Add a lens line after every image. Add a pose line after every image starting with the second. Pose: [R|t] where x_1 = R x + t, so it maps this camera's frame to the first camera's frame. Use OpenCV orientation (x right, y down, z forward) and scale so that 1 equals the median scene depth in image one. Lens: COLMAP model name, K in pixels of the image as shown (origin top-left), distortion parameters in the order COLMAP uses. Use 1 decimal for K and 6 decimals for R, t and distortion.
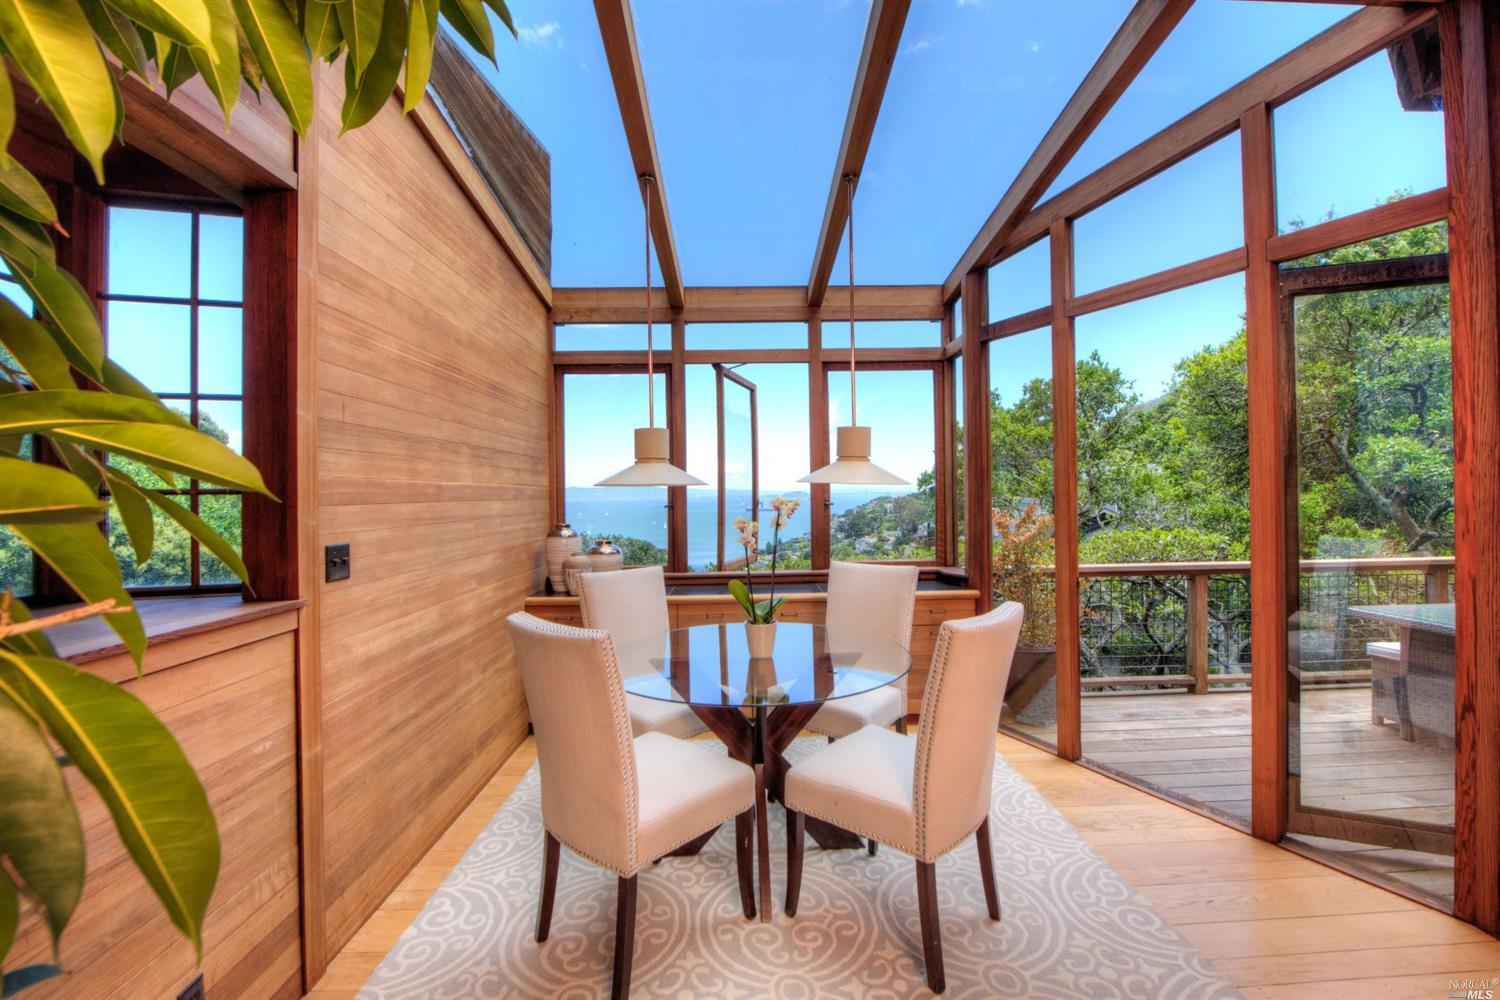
lens RADIAL K [[622.5, 0, 755.9], [0, 622.5, 492.0], [0, 0, 1]] dist [-0.012967, -0.002785]
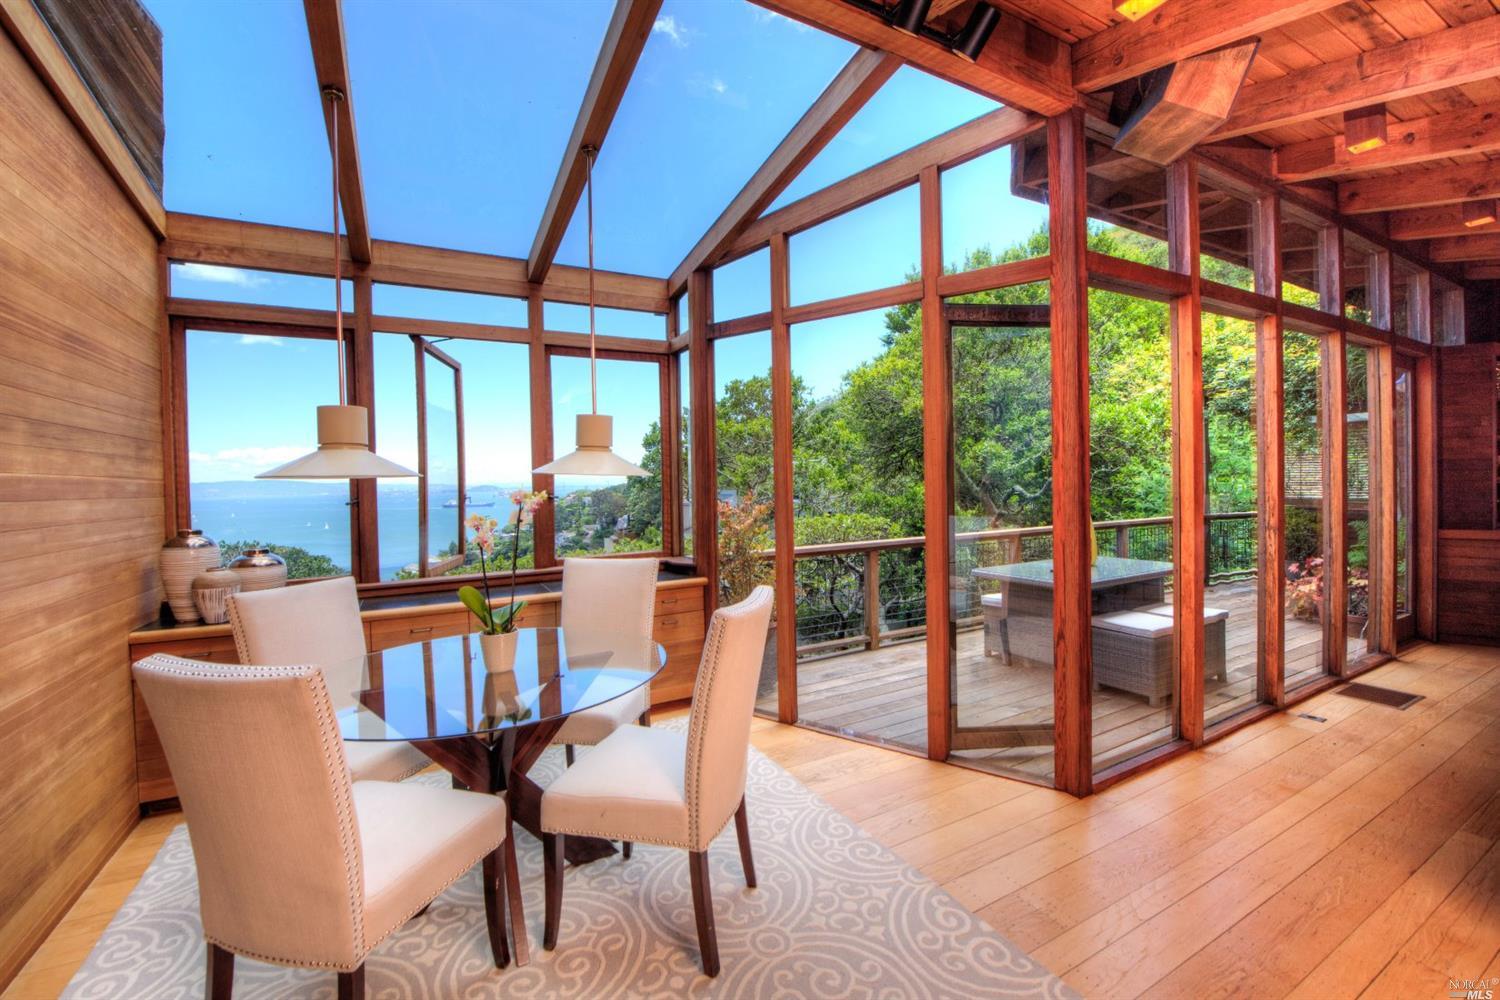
lens RADIAL K [[622.5, 0, 755.9], [0, 622.5, 492.0], [0, 0, 1]] dist [-0.012967, -0.002785]
pose [[0.889021, -0.012520, 0.457695, -0.051788], [0.007414, 0.999889, 0.012951, 0.001818], [-0.457806, -0.008121, 0.889015, 0.037982]]
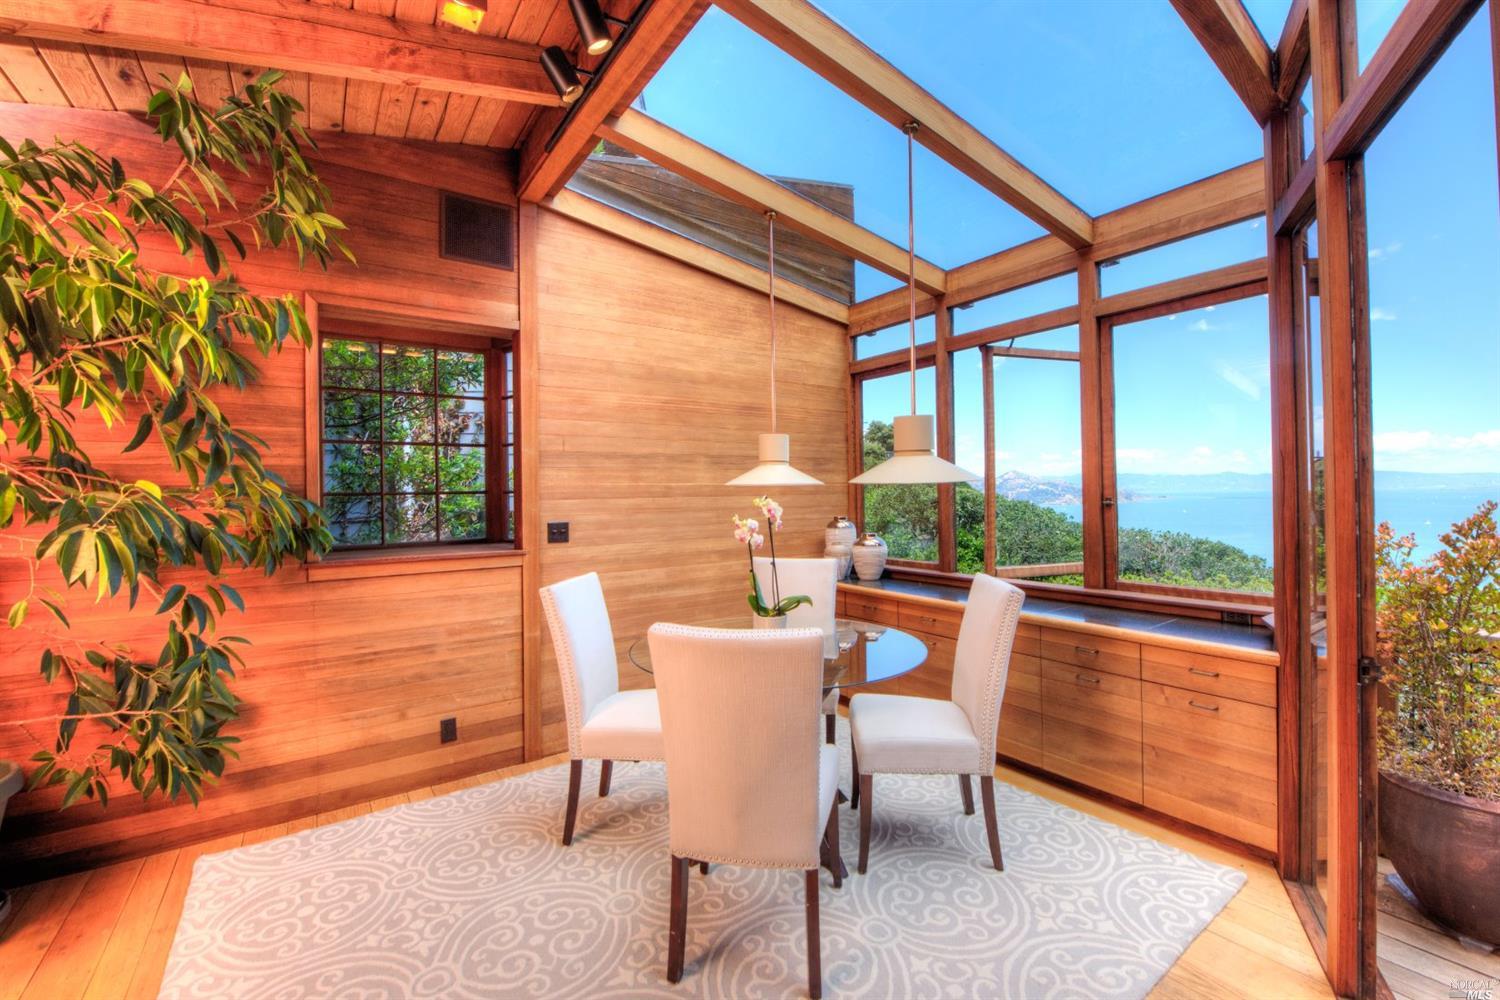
lens RADIAL K [[622.5, 0, 755.9], [0, 622.5, 492.0], [0, 0, 1]] dist [-0.012967, -0.002785]
pose [[0.559187, 0.005363, -0.829024, 0.657963], [0.008427, 0.999891, 0.012152, -0.009928], [0.828999, -0.013781, 0.559081, 0.293787]]
